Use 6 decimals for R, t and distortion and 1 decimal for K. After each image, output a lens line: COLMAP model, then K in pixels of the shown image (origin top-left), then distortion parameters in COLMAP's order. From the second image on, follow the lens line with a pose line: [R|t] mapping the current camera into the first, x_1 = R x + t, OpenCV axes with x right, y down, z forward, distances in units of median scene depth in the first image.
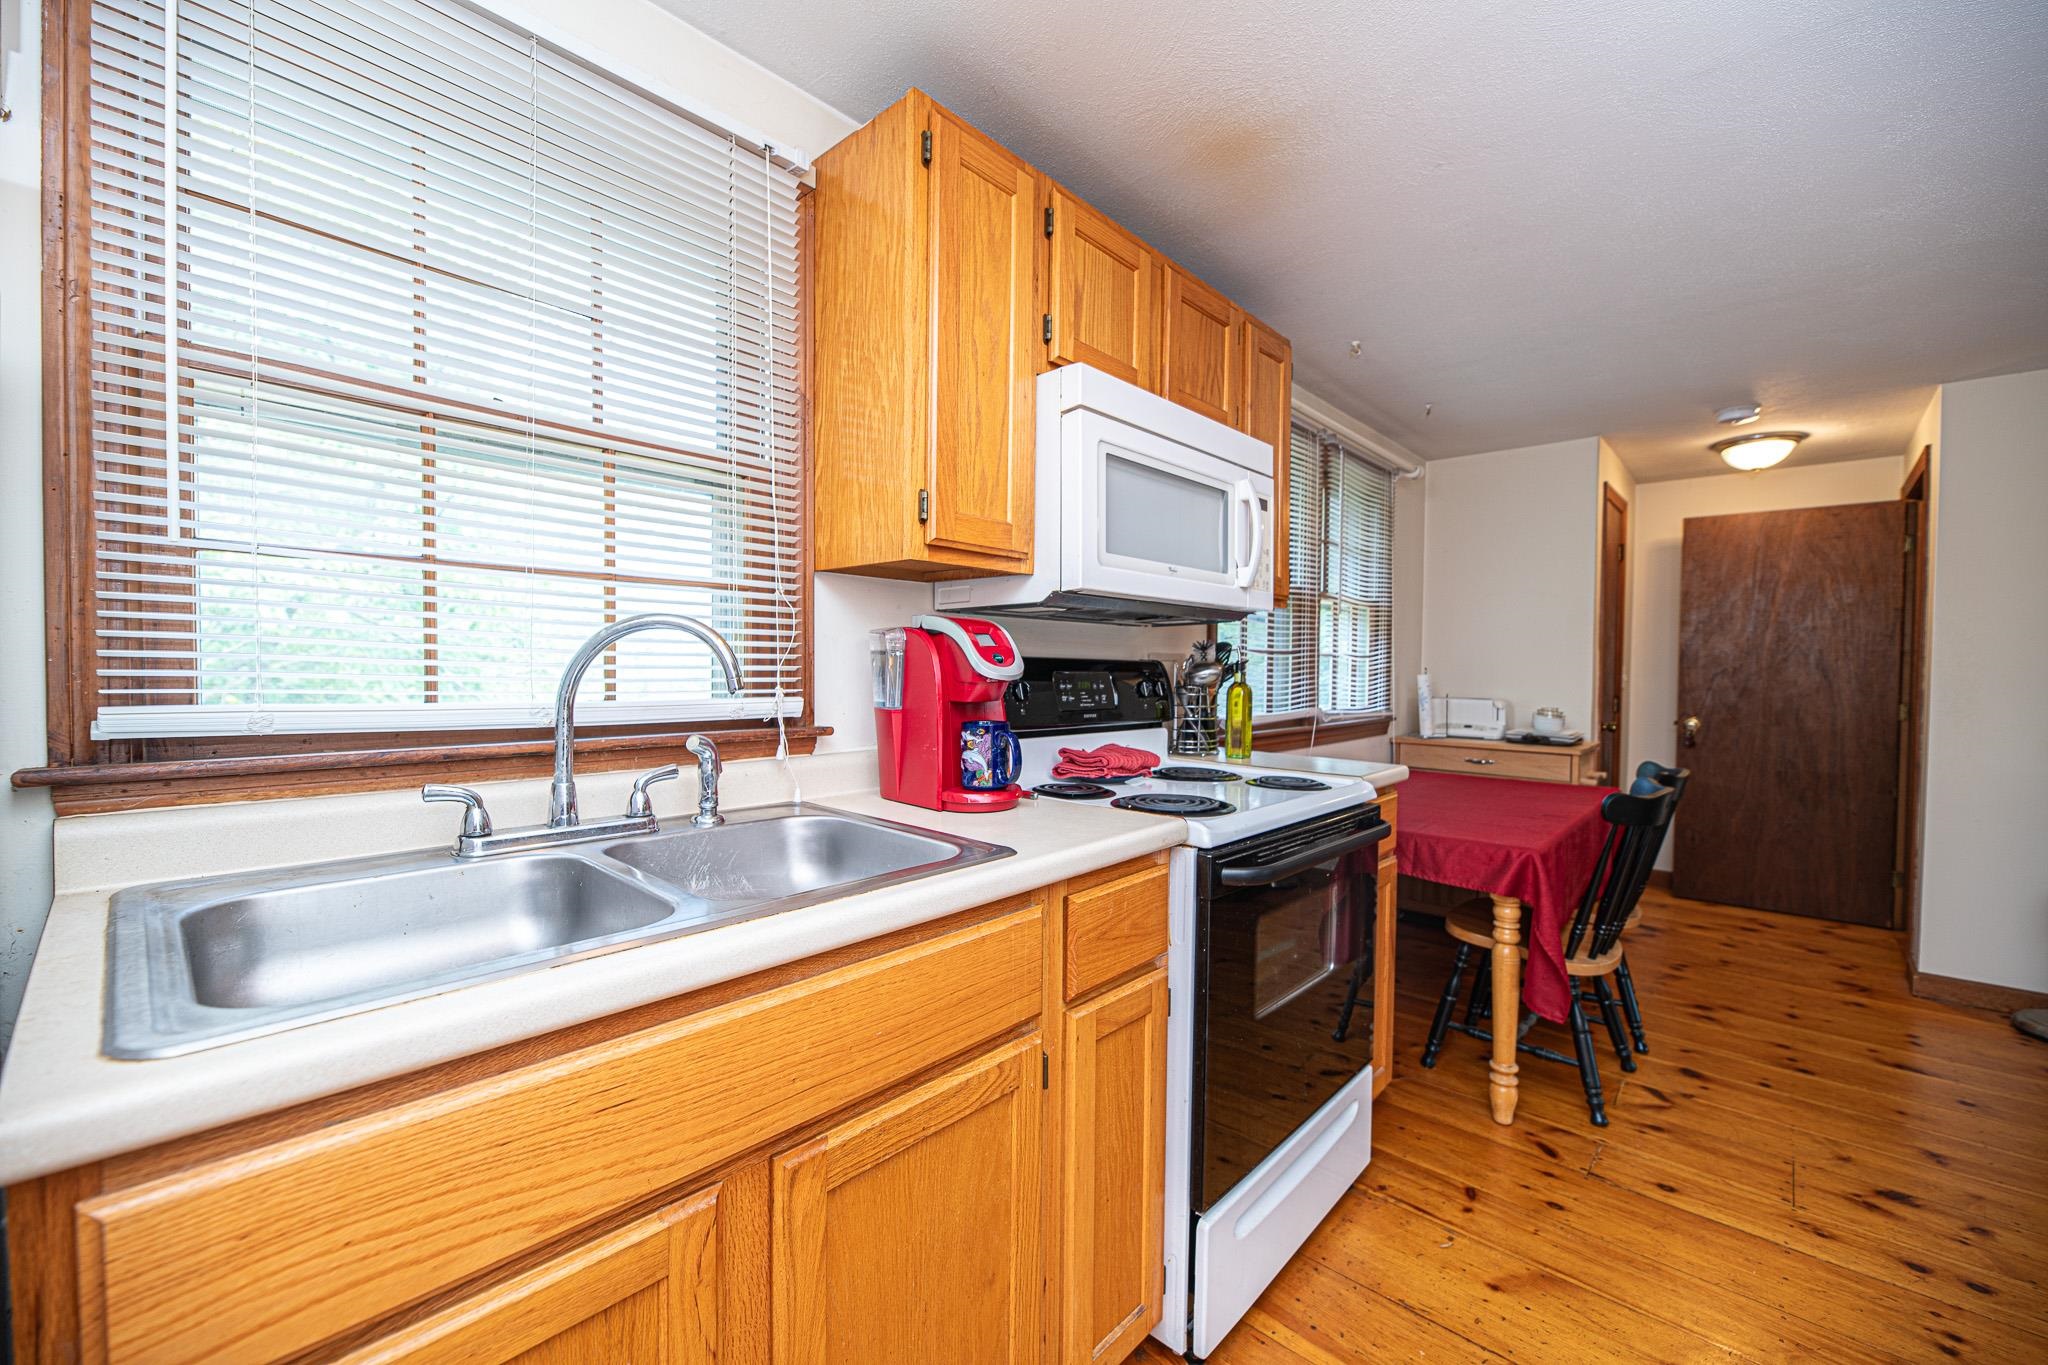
lens RADIAL K [[822.5, 0, 1030.7], [0, 822.5, 687.6], [0, 0, 1]] dist [0.003270, -0.004154]
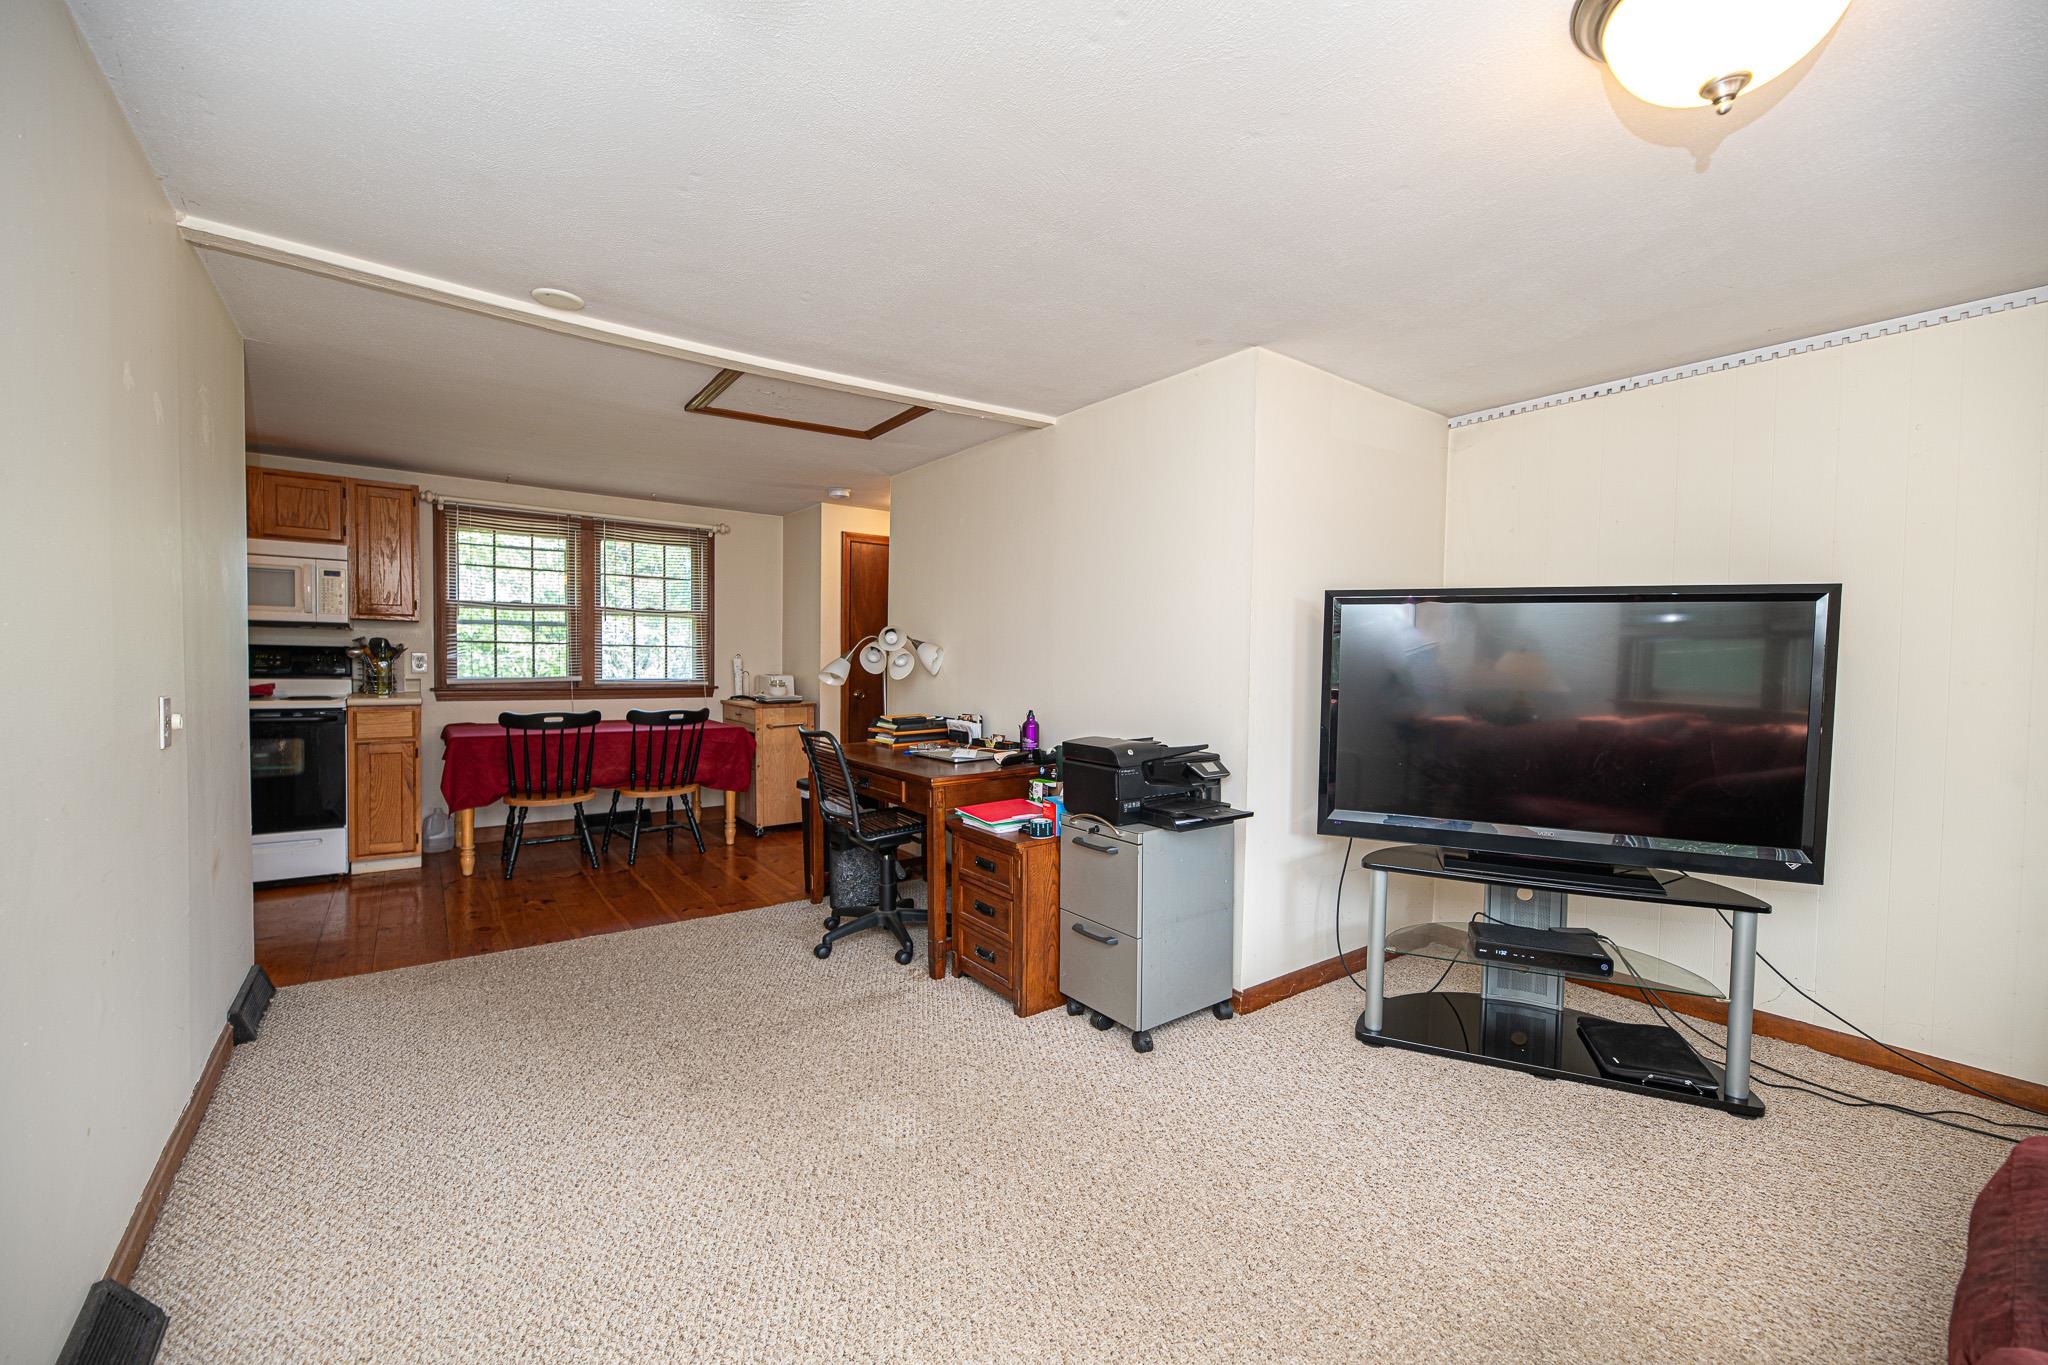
lens RADIAL K [[822.5, 0, 1030.7], [0, 822.5, 687.6], [0, 0, 1]] dist [0.003270, -0.004154]
pose [[0.982166, 0.014556, -0.187453, 3.178410], [-0.012740, 0.999860, 0.010890, 0.038472], [0.187585, -0.008307, 0.982213, -1.002313]]
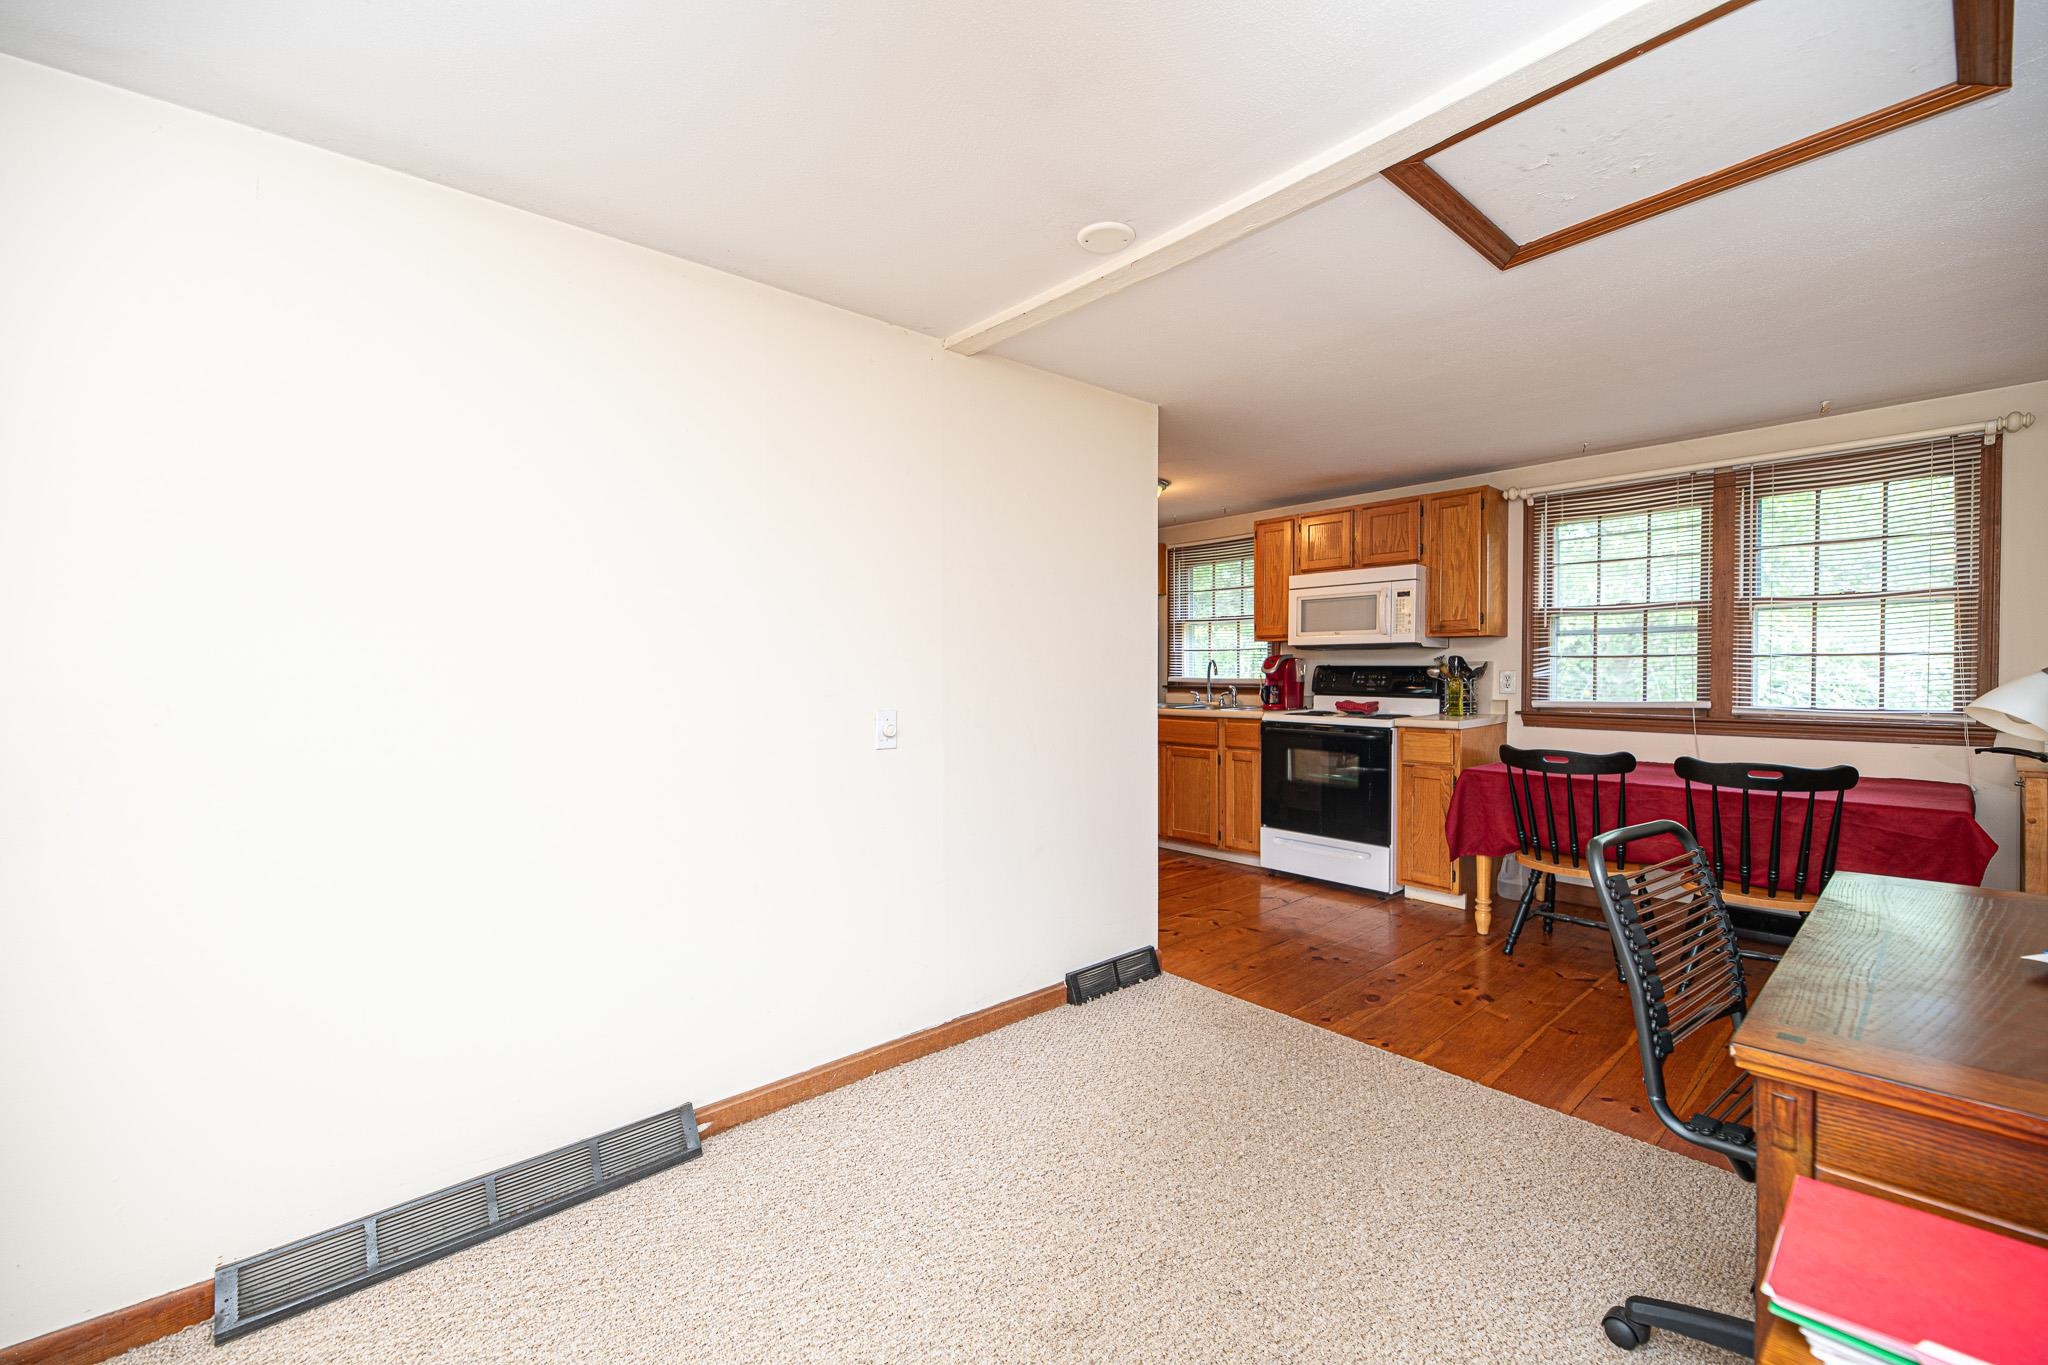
lens RADIAL K [[822.5, 0, 1030.7], [0, 822.5, 687.6], [0, 0, 1]] dist [0.003270, -0.004154]
pose [[-0.115911, 0.014517, -0.993153, 3.266988], [-0.019520, 0.999667, 0.016891, 0.009819], [0.993068, 0.021344, -0.115589, 0.347962]]
